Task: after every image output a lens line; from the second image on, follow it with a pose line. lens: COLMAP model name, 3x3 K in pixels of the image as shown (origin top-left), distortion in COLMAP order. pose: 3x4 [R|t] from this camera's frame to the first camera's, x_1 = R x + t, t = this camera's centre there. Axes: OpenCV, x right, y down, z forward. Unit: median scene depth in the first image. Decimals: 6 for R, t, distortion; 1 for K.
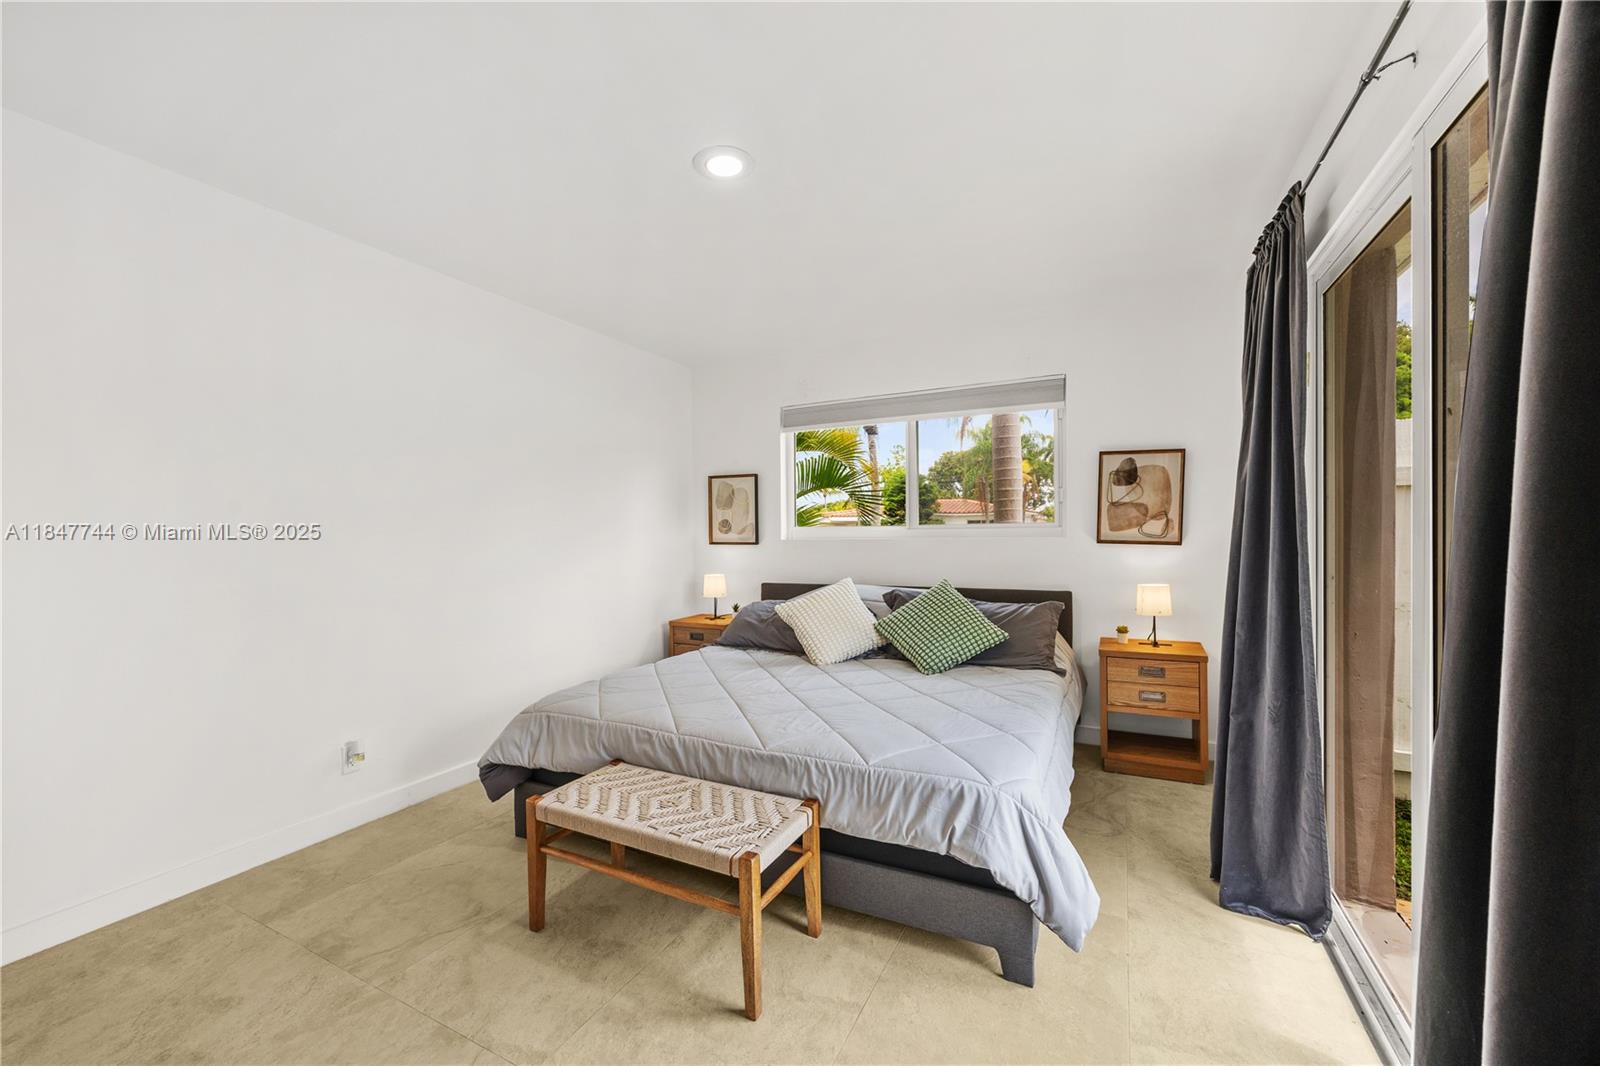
lens RADIAL K [[630.1, 0, 801.4], [0, 630.1, 531.8], [0, 0, 1]] dist [-0.000298, 0.000019]
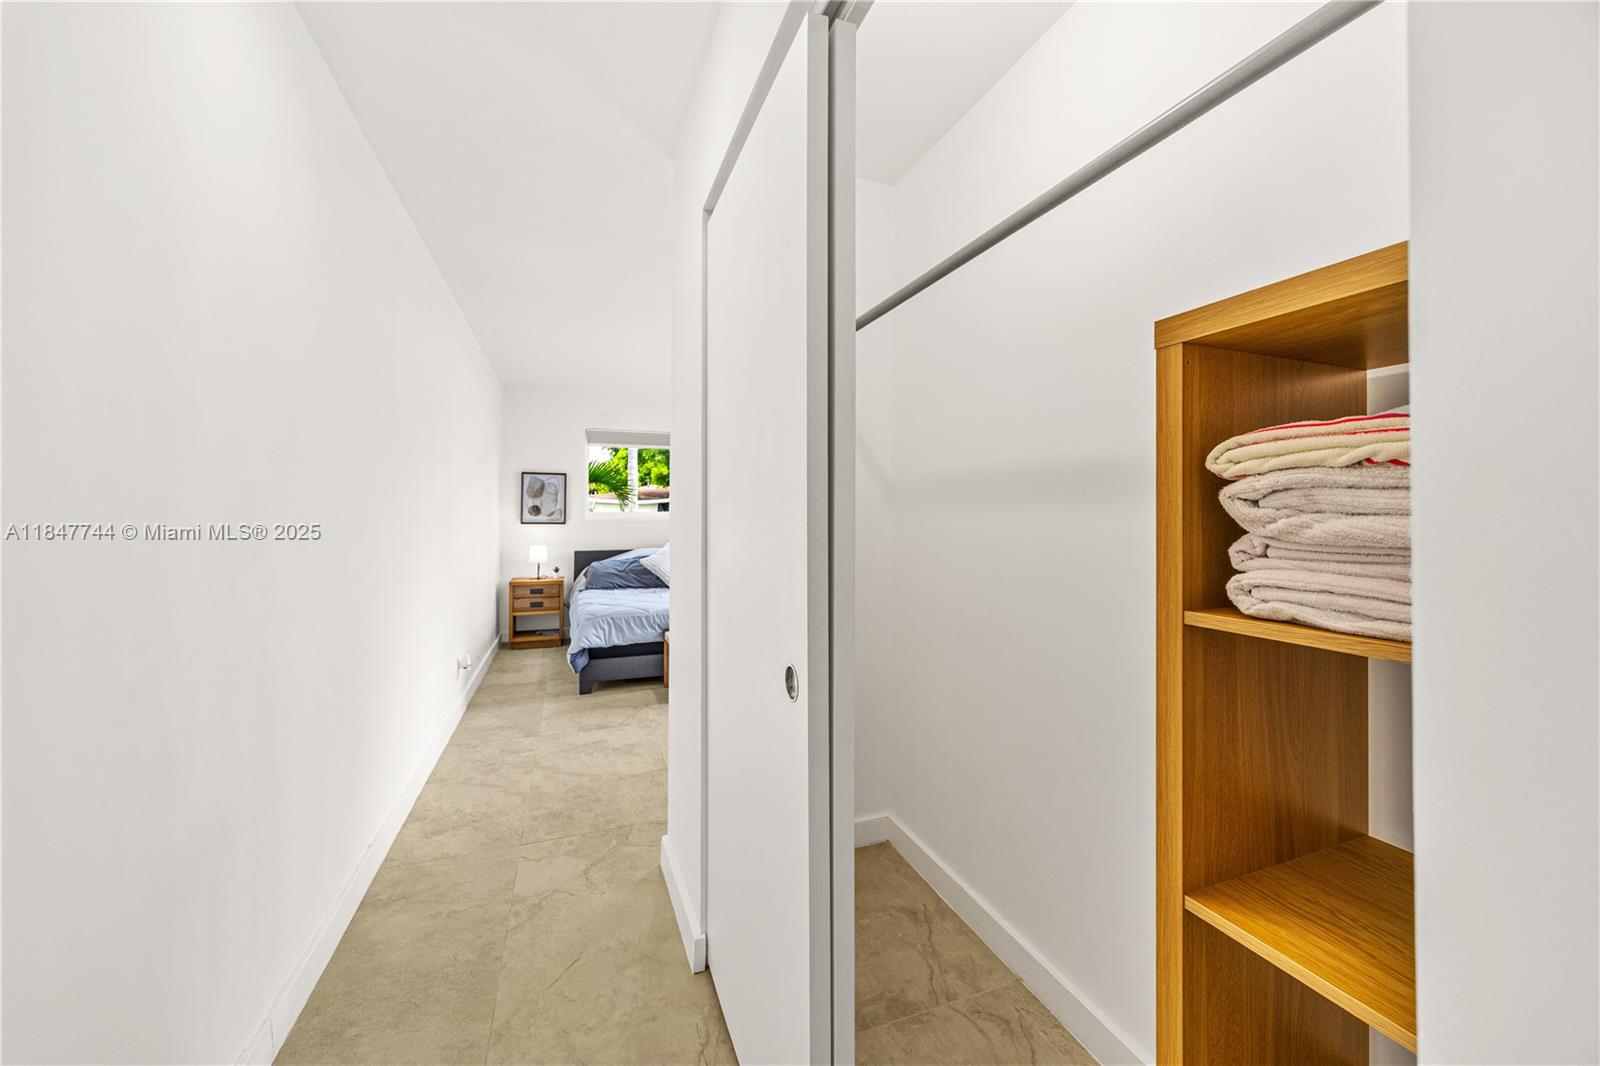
lens RADIAL K [[608.3, 0, 807.1], [0, 608.3, 531.3], [0, 0, 1]] dist [-0.001608, 0.000024]
pose [[0.674174, -0.011156, 0.738489, -0.697911], [-0.002250, 0.999850, 0.017159, 0.012095], [-0.738570, -0.013230, 0.674047, -0.297821]]
